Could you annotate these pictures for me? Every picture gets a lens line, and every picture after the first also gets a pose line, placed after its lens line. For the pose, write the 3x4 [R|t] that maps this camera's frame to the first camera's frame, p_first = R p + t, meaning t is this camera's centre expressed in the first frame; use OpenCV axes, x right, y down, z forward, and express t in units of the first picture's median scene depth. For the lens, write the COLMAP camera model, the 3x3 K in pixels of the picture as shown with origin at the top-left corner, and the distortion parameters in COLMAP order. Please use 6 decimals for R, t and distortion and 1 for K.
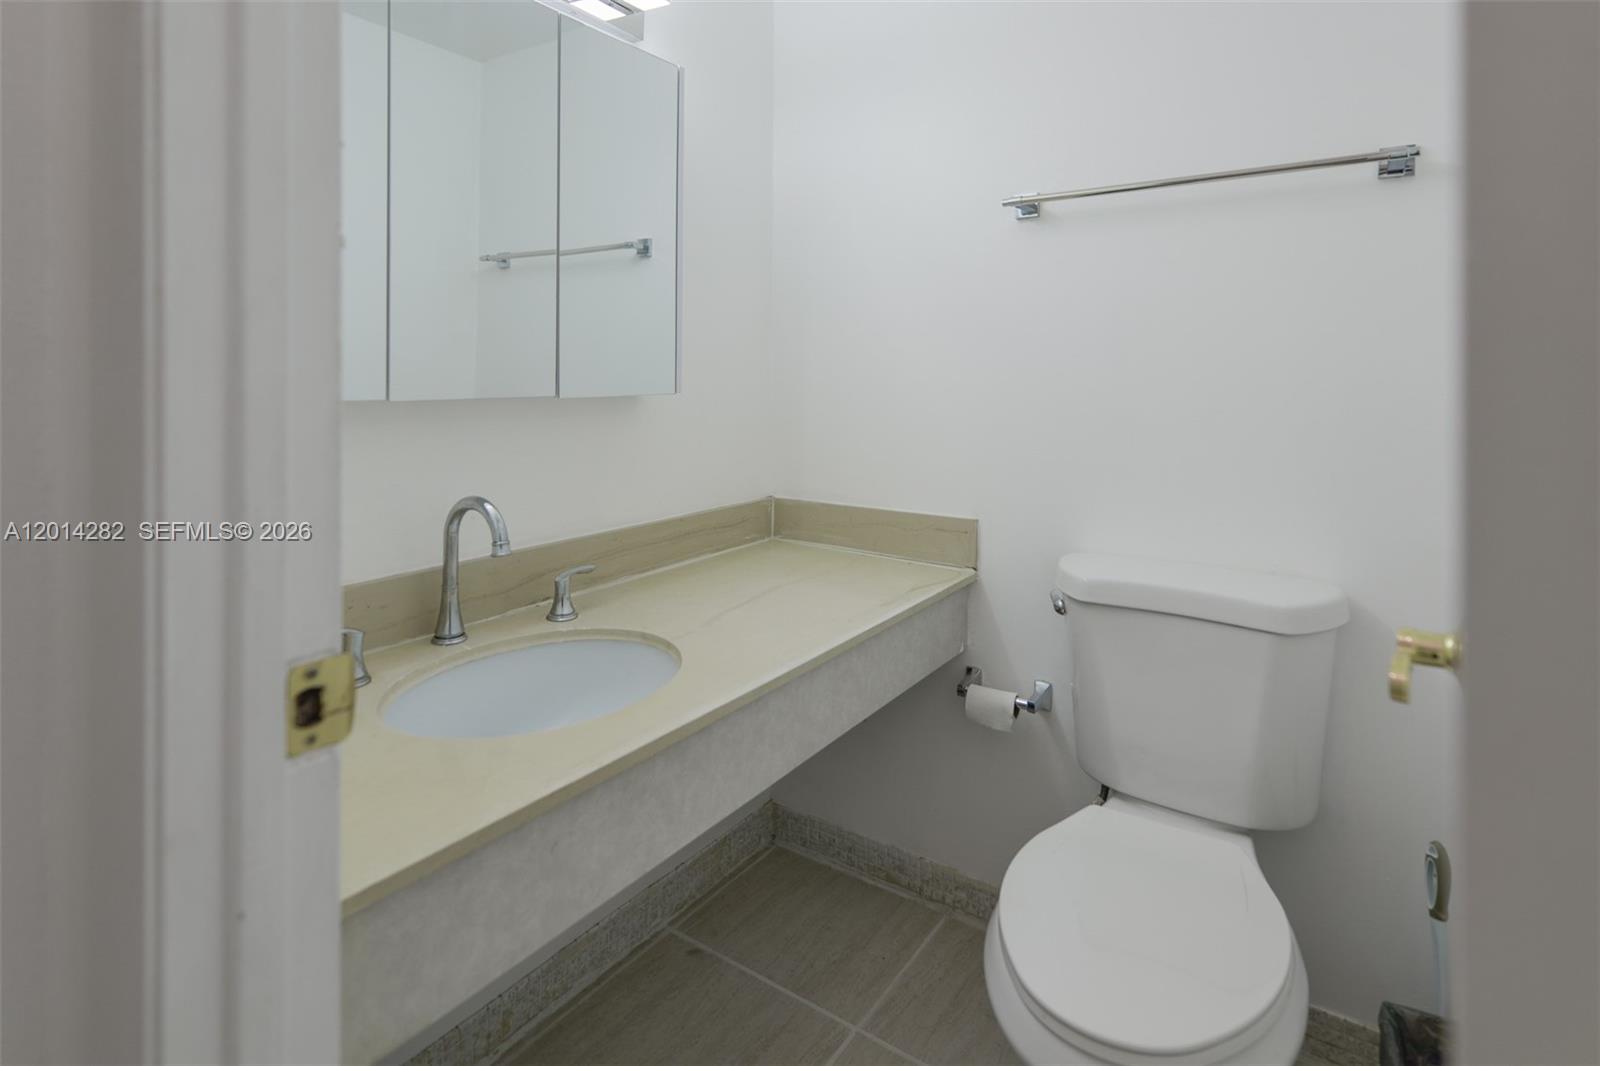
lens RADIAL K [[645.3, 0, 888.7], [0, 645.3, 394.7], [0, 0, 1]] dist [-0.002101, -0.000270]
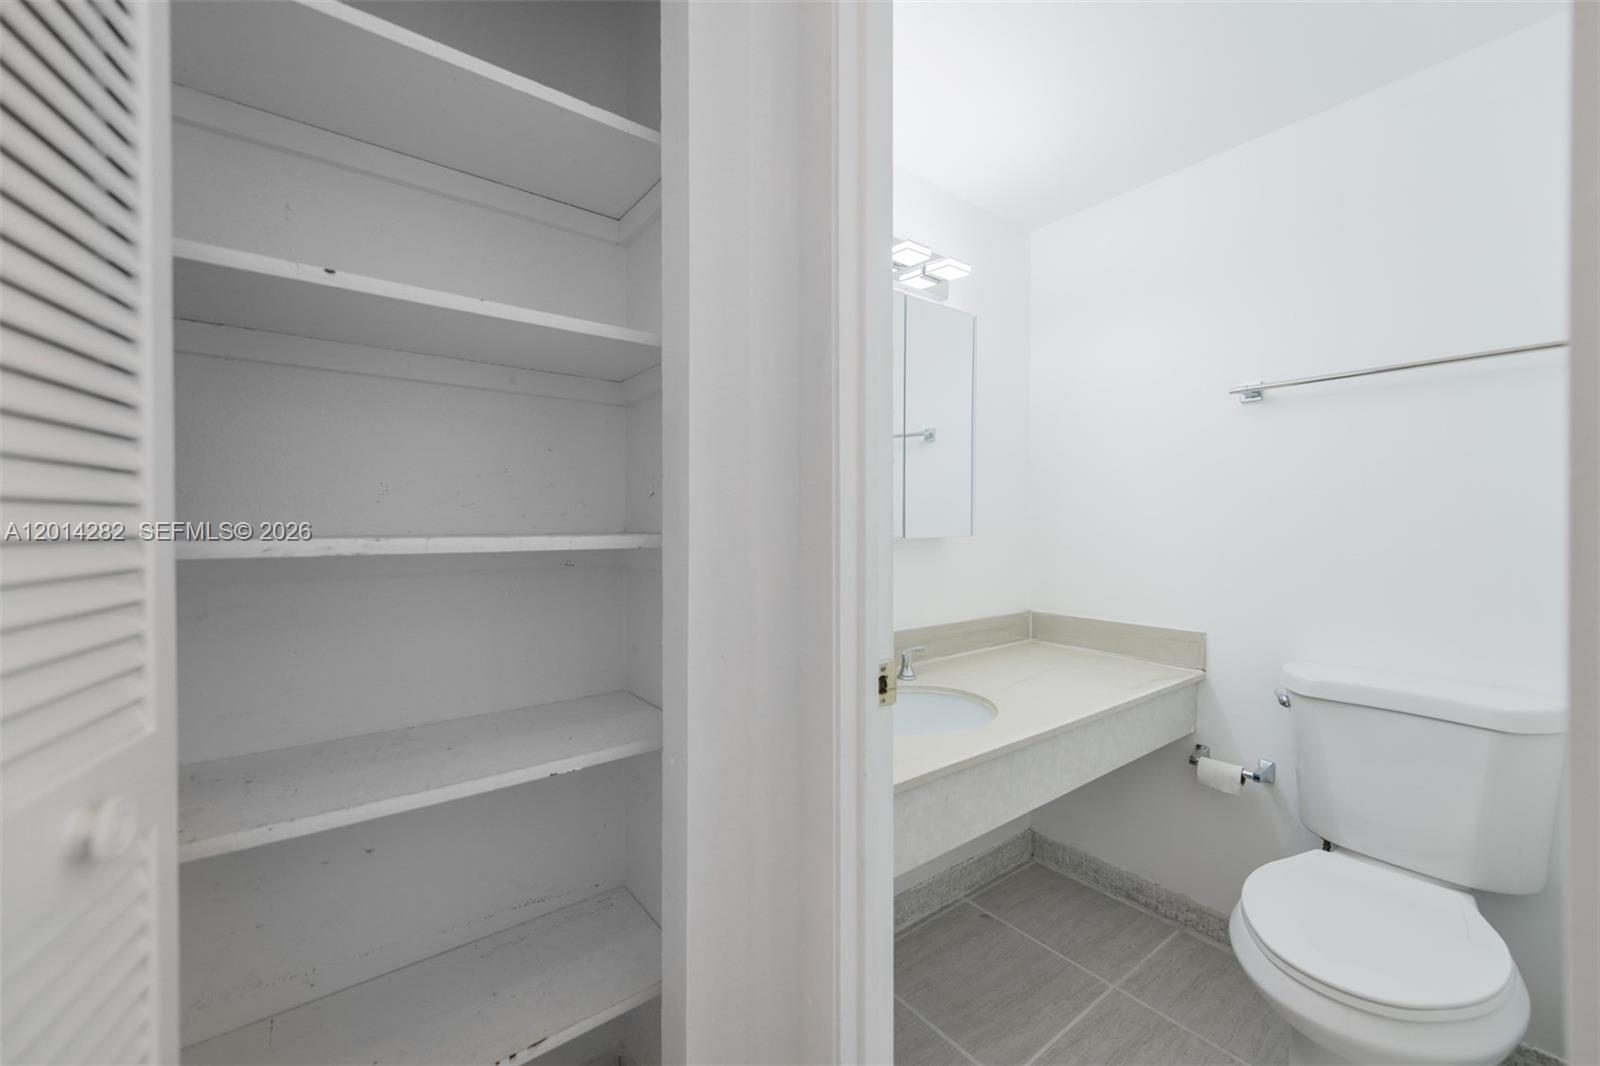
lens RADIAL K [[623.0, 0, 800.0], [0, 623.0, 533.0], [0, 0, 1]] dist [-0.001697, -0.000109]
pose [[0.947067, 0.003004, -0.321023, -0.243287], [-0.006241, 0.999940, -0.009056, 0.007131], [0.320976, 0.010580, 0.947028, -0.477705]]
